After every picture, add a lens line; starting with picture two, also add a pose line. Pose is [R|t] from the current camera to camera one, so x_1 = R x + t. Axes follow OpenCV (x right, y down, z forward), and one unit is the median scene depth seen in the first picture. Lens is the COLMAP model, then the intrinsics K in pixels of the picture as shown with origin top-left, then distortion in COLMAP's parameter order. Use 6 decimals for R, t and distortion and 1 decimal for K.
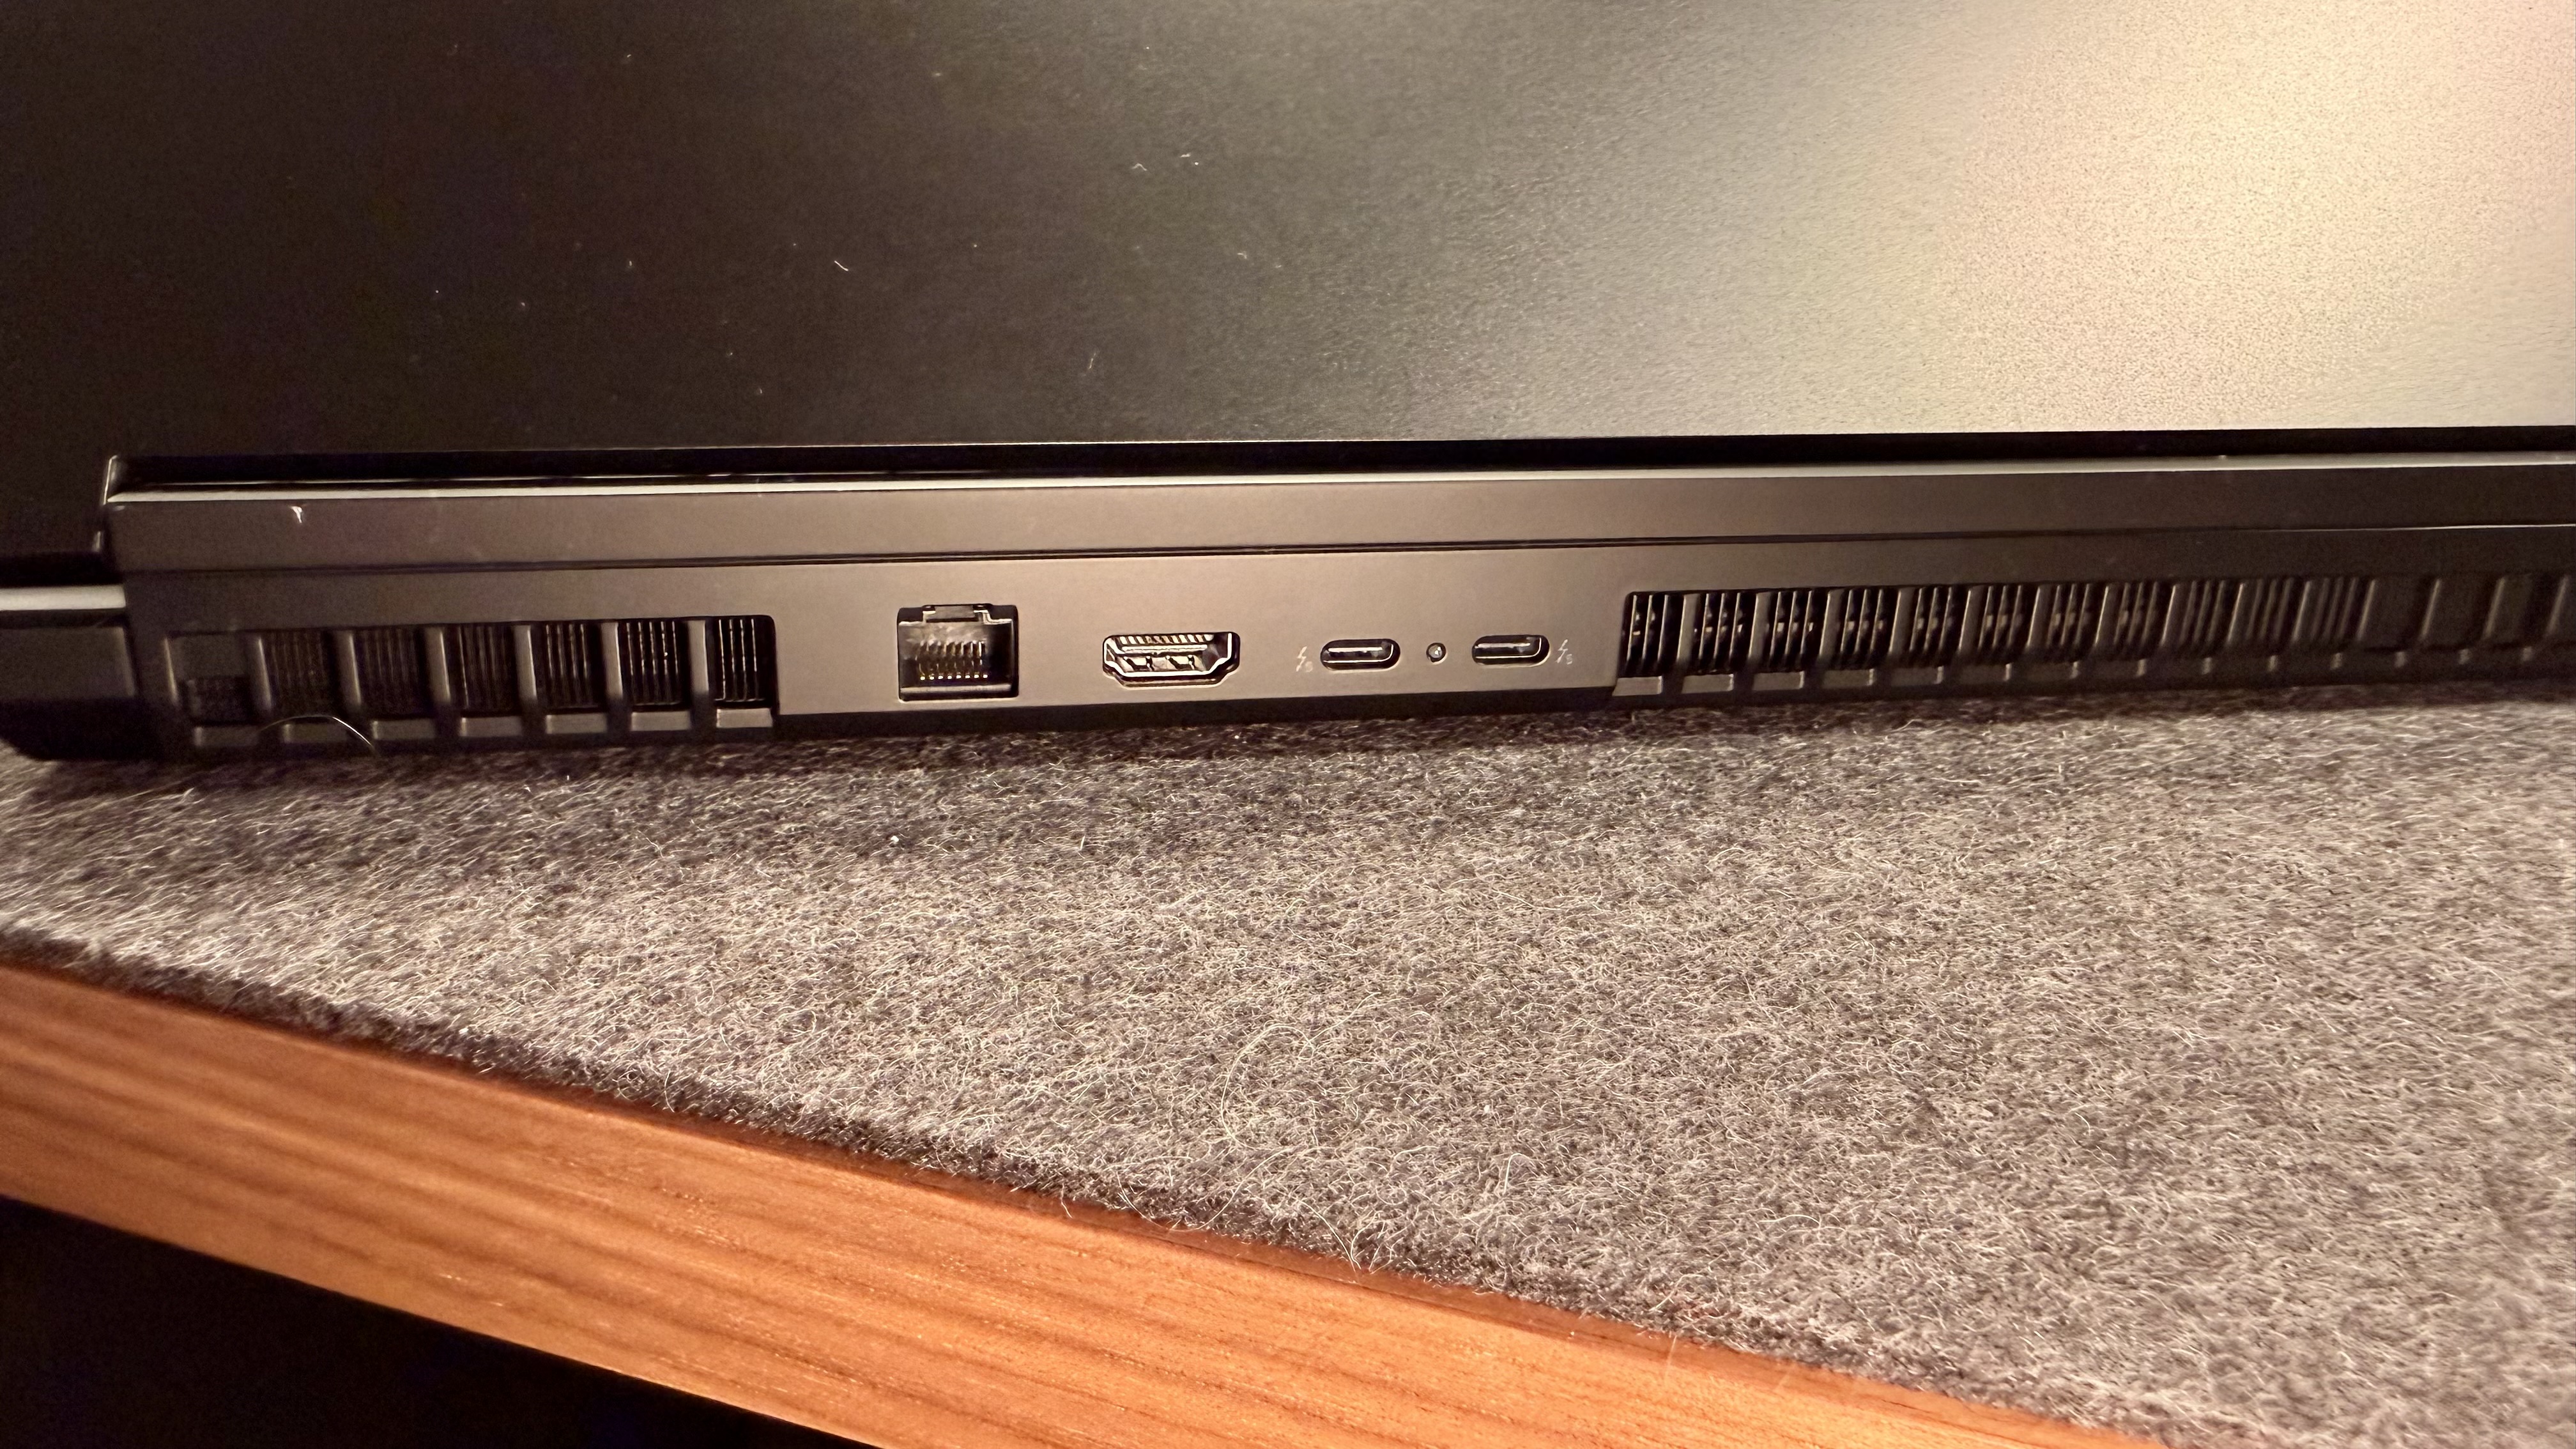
lens RADIAL K [[2047.3, 0, 1288.0], [0, 2047.3, 724.5], [0, 0, 1]] dist [0.008052, 0.000546]
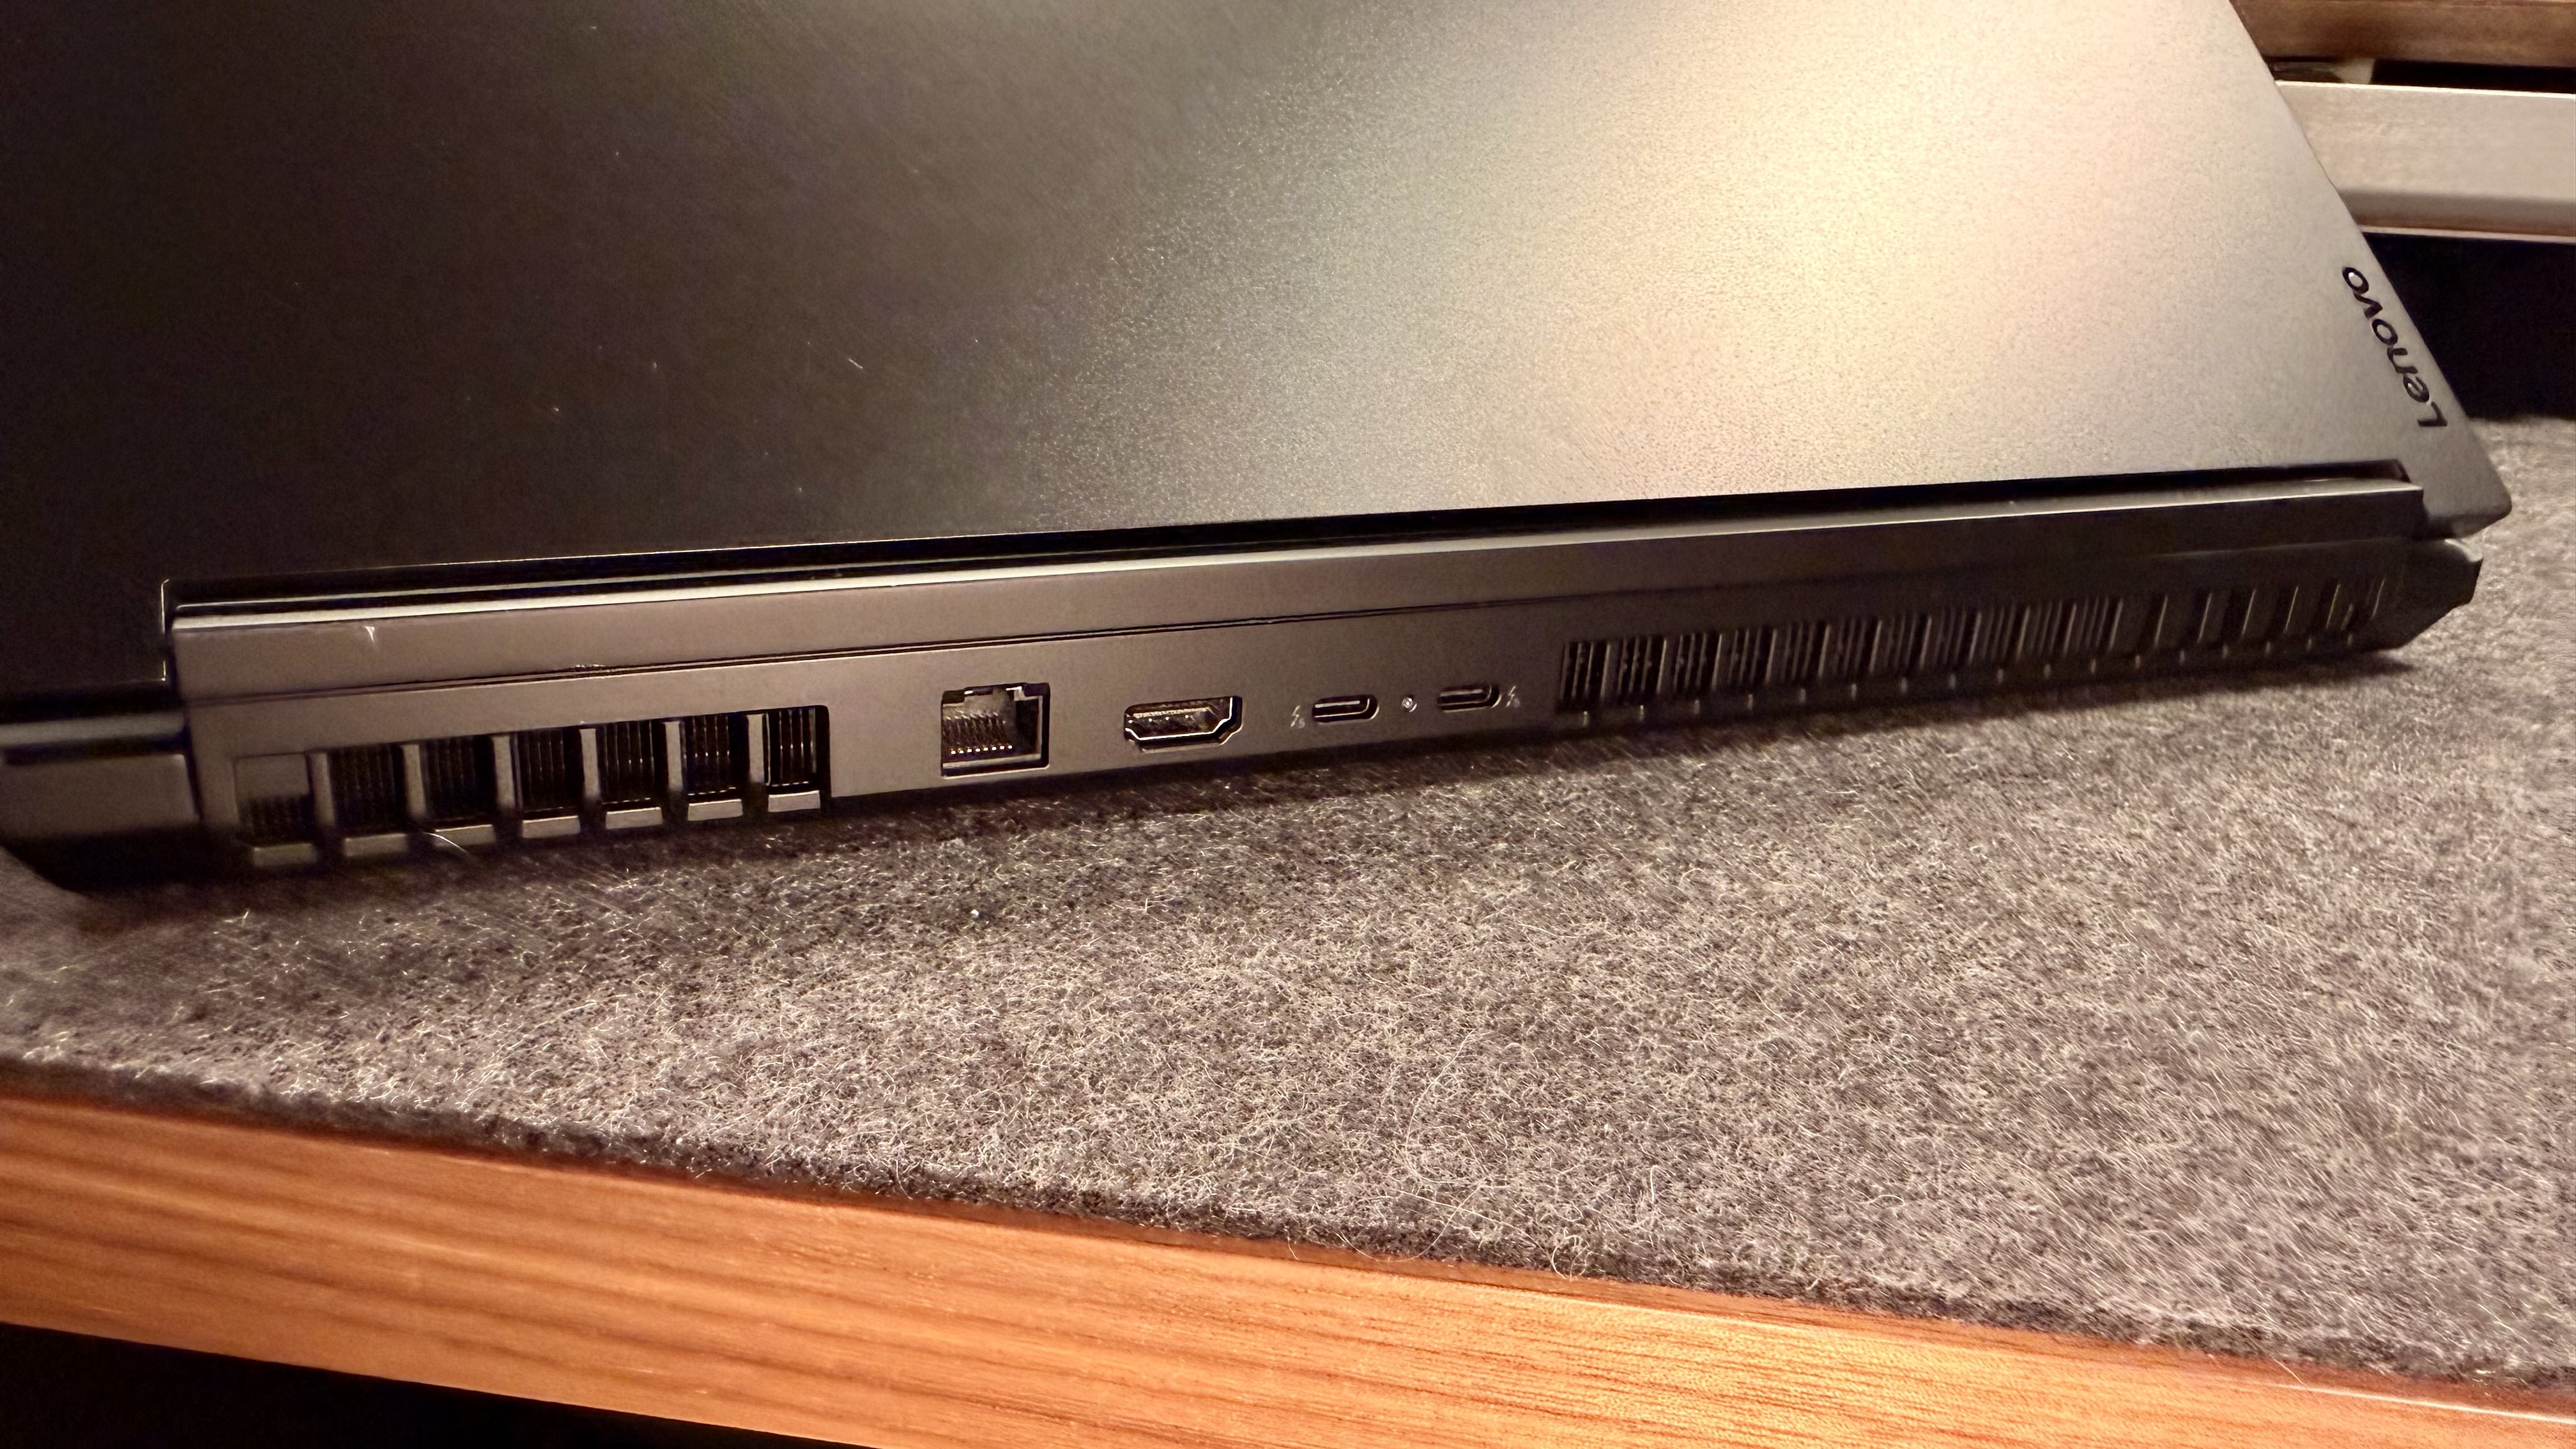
lens RADIAL K [[2047.3, 0, 1288.0], [0, 2047.3, 724.5], [0, 0, 1]] dist [0.008052, 0.000546]
pose [[0.973249, -0.047804, 0.224724, -0.295428], [0.040511, 0.998496, 0.036954, -0.082569], [-0.226152, -0.026861, 0.973722, -0.082803]]
